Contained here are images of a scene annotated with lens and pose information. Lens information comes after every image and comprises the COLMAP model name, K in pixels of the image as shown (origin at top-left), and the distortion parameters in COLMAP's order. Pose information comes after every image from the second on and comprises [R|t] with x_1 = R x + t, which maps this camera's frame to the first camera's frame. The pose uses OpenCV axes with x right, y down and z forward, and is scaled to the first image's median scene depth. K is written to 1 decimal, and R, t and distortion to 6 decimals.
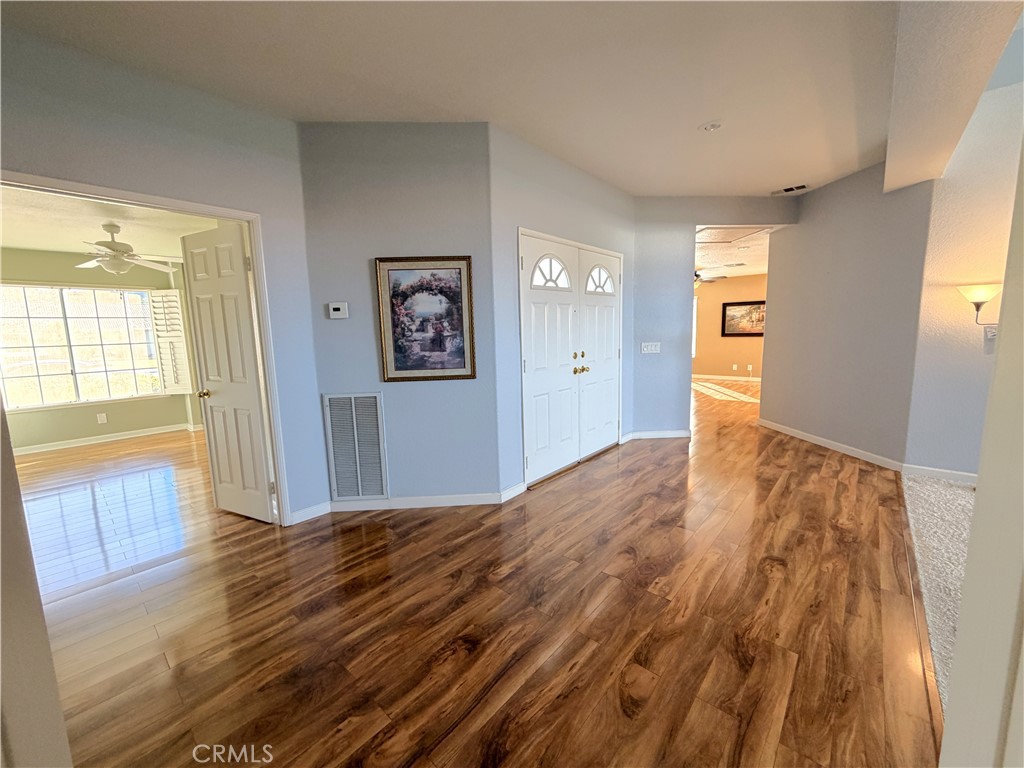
lens RADIAL K [[409.2, 0, 507.0], [0, 409.2, 384.2], [0, 0, 1]] dist [0.000710, -0.000548]
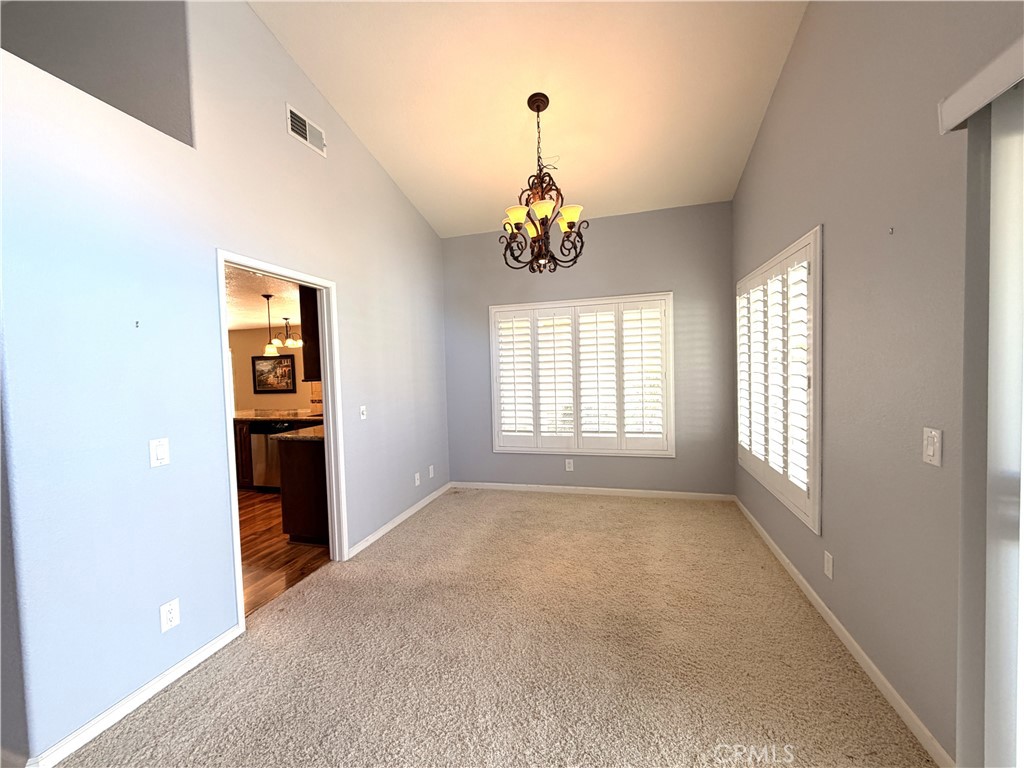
lens RADIAL K [[409.2, 0, 507.7], [0, 409.2, 382.8], [0, 0, 1]] dist [0.000710, -0.000548]
pose [[0.903715, -0.022132, 0.427563, 2.156535], [0.067950, 0.993419, -0.092200, -0.069301], [-0.422708, 0.112375, 0.899272, -0.115115]]
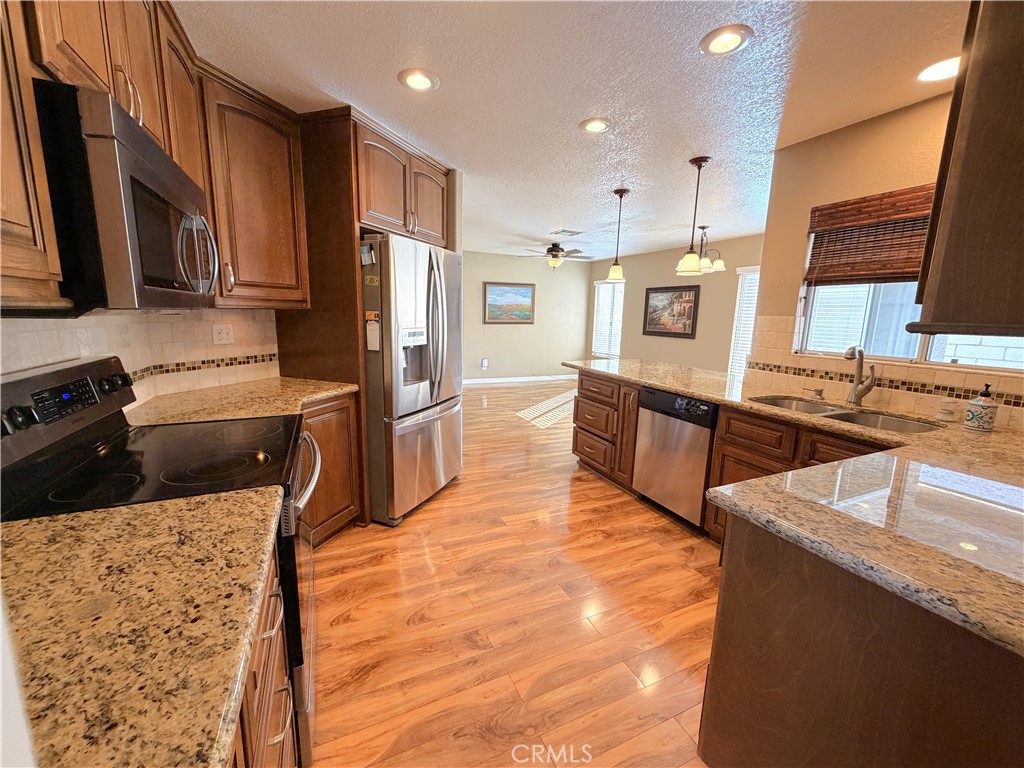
lens RADIAL K [[409.2, 0, 510.7], [0, 409.2, 384.0], [0, 0, 1]] dist [0.000710, -0.000548]
pose [[0.915973, 0.116310, -0.384012, 2.007983], [-0.100186, 0.993047, 0.061803, -0.171604], [0.388531, -0.018137, 0.921257, 0.807311]]
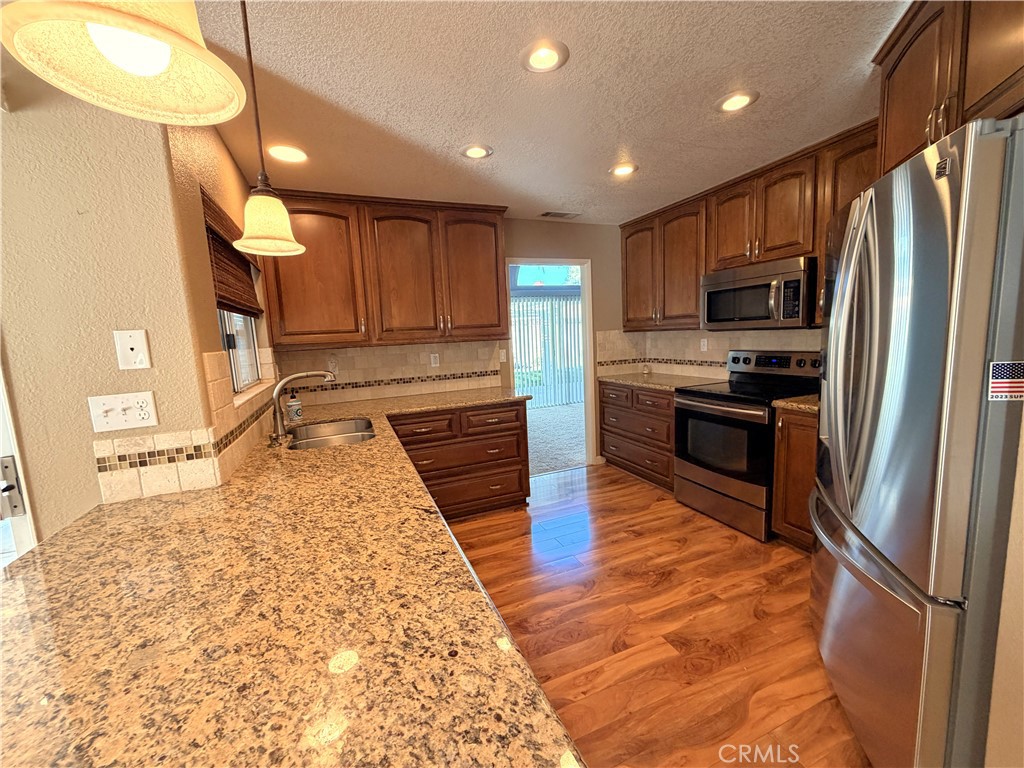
lens RADIAL K [[409.2, 0, 510.2], [0, 409.2, 381.4], [0, 0, 1]] dist [0.000710, -0.000548]
pose [[-0.896558, 0.018712, 0.442531, 1.613716], [0.129565, 0.966485, 0.221629, -0.353785], [-0.423552, 0.256040, -0.868934, 2.171999]]
